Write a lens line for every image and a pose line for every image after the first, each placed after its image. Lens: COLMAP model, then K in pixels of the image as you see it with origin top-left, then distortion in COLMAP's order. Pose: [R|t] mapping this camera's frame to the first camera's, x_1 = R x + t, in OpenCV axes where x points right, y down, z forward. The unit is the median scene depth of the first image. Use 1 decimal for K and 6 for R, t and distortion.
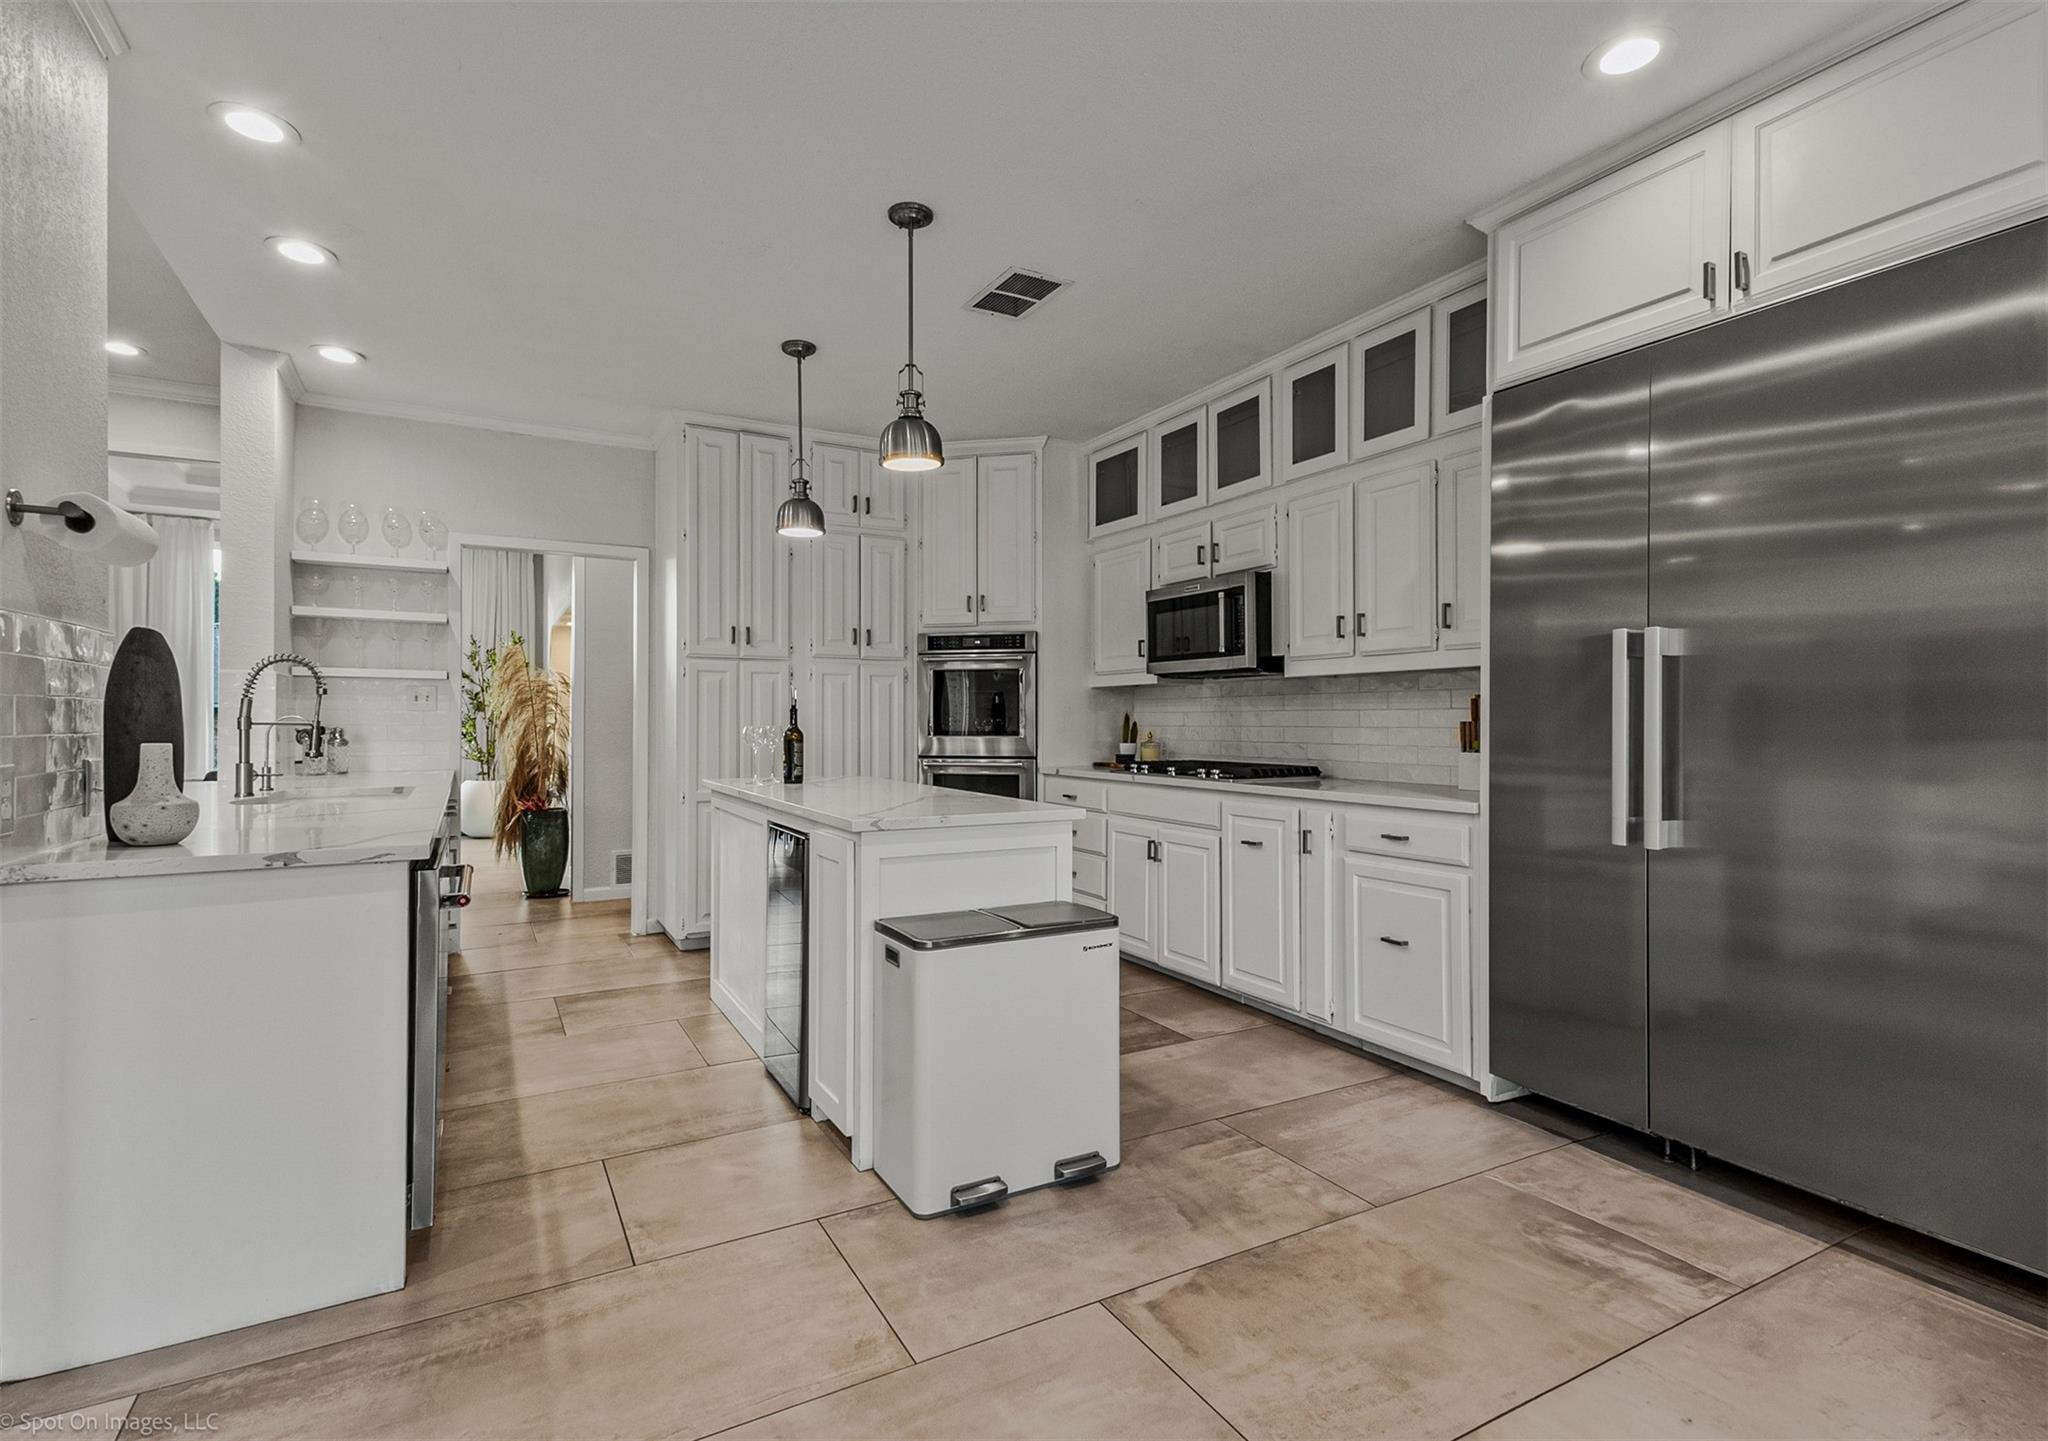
lens RADIAL K [[984.4, 0, 1021.2], [0, 984.4, 715.9], [0, 0, 1]] dist [0.001769, 0.000183]
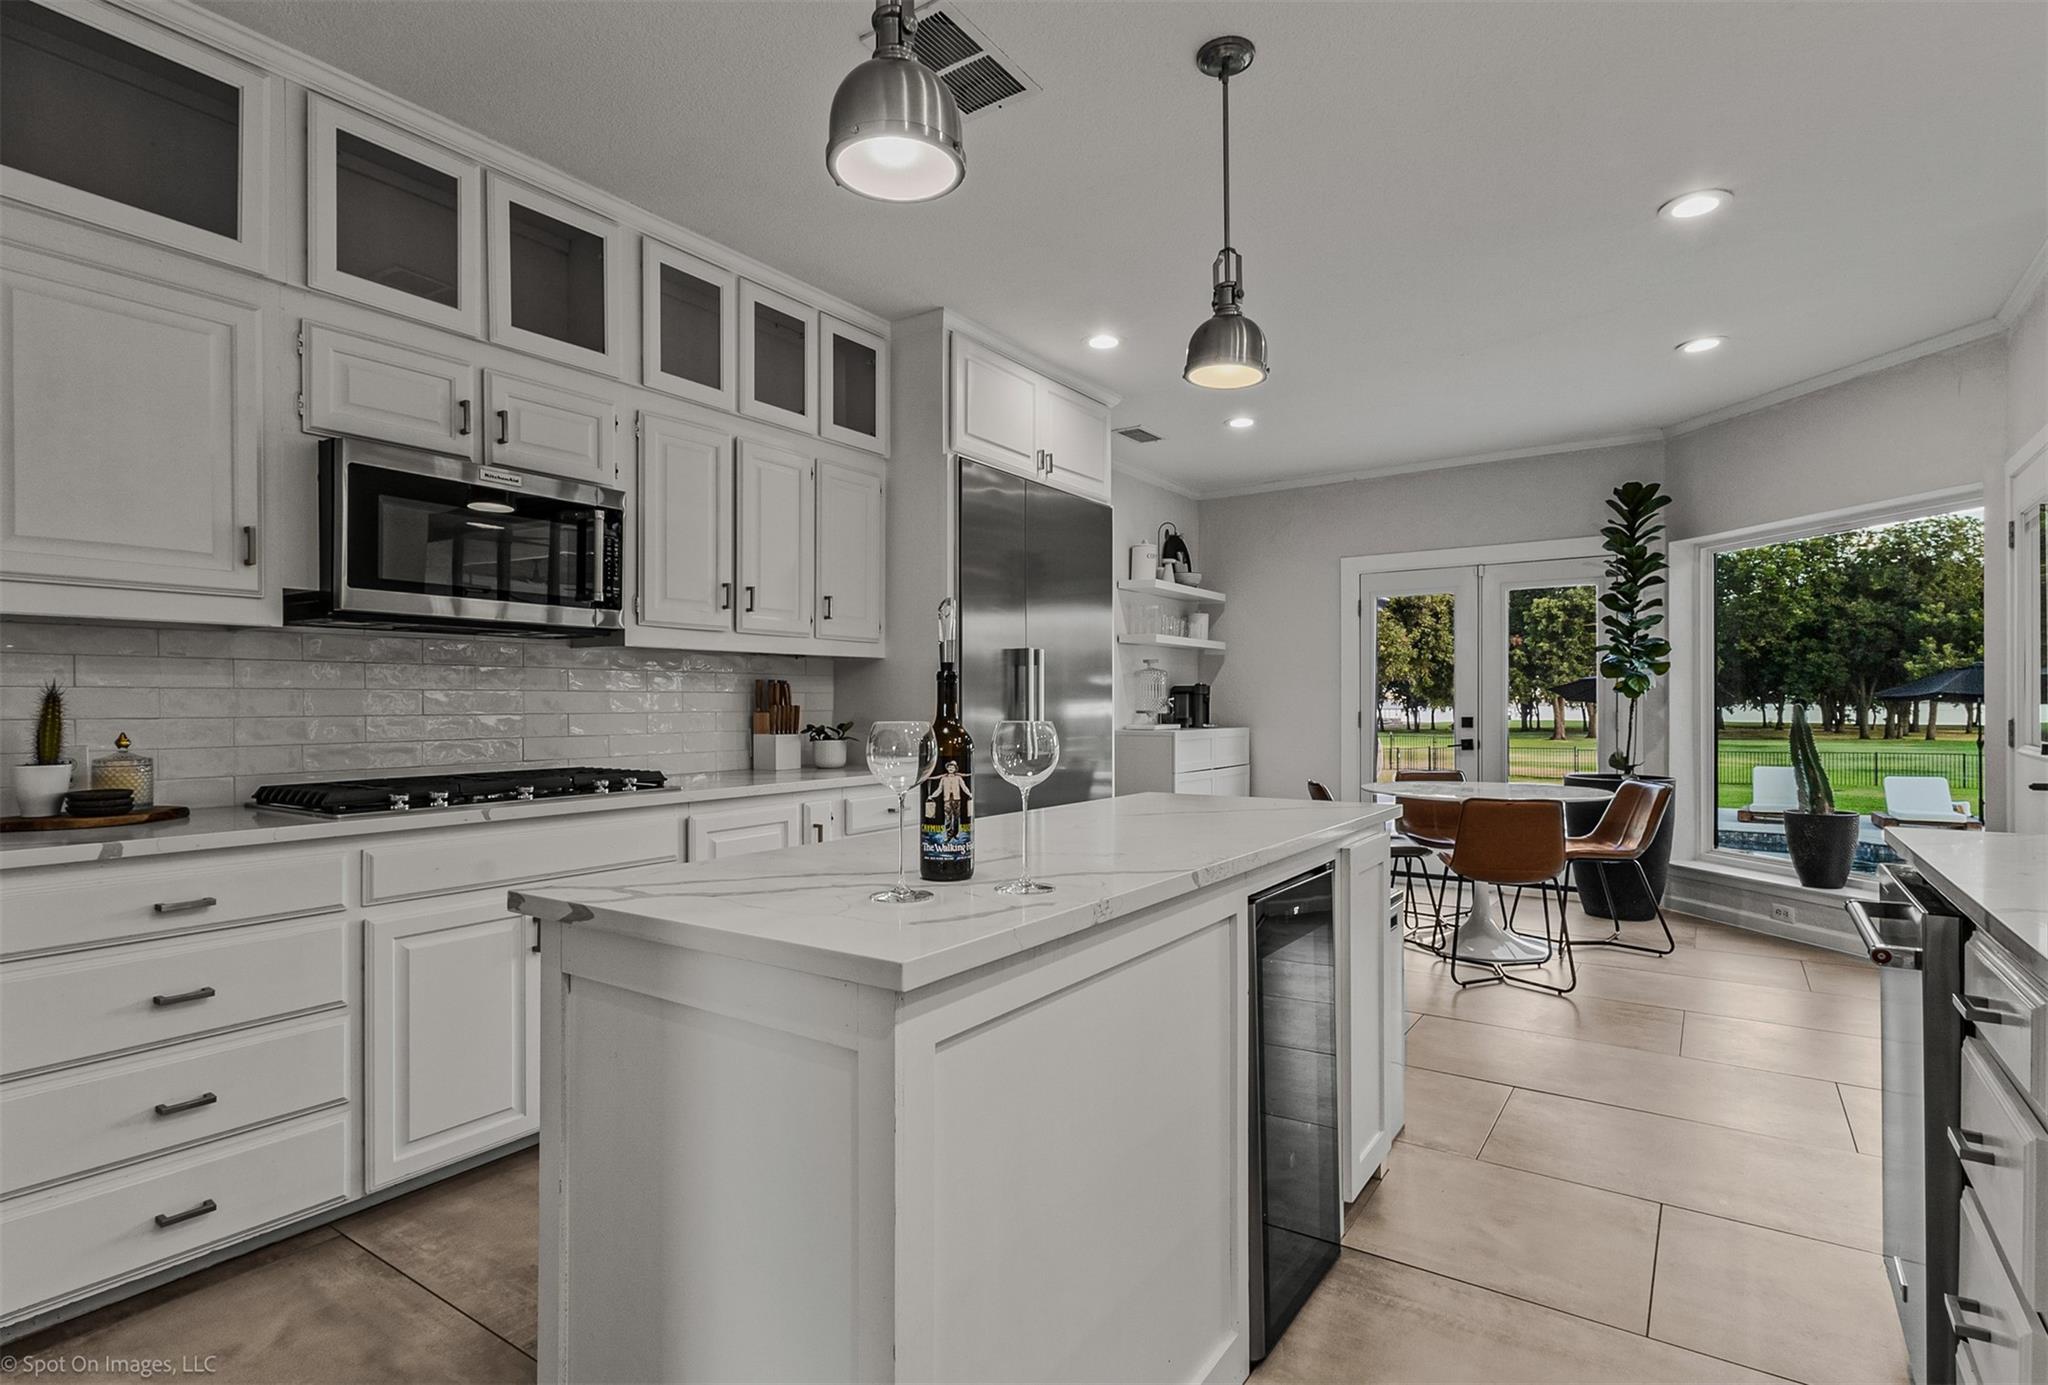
lens RADIAL K [[1006.2, 0, 1025.1], [0, 1006.2, 704.0], [0, 0, 1]] dist [0.000209, 0.000346]
pose [[-0.447145, -0.001199, 0.894461, -0.522530], [-0.004292, 0.999990, -0.000805, 0.003343], [-0.894451, -0.004199, -0.447146, 1.036076]]
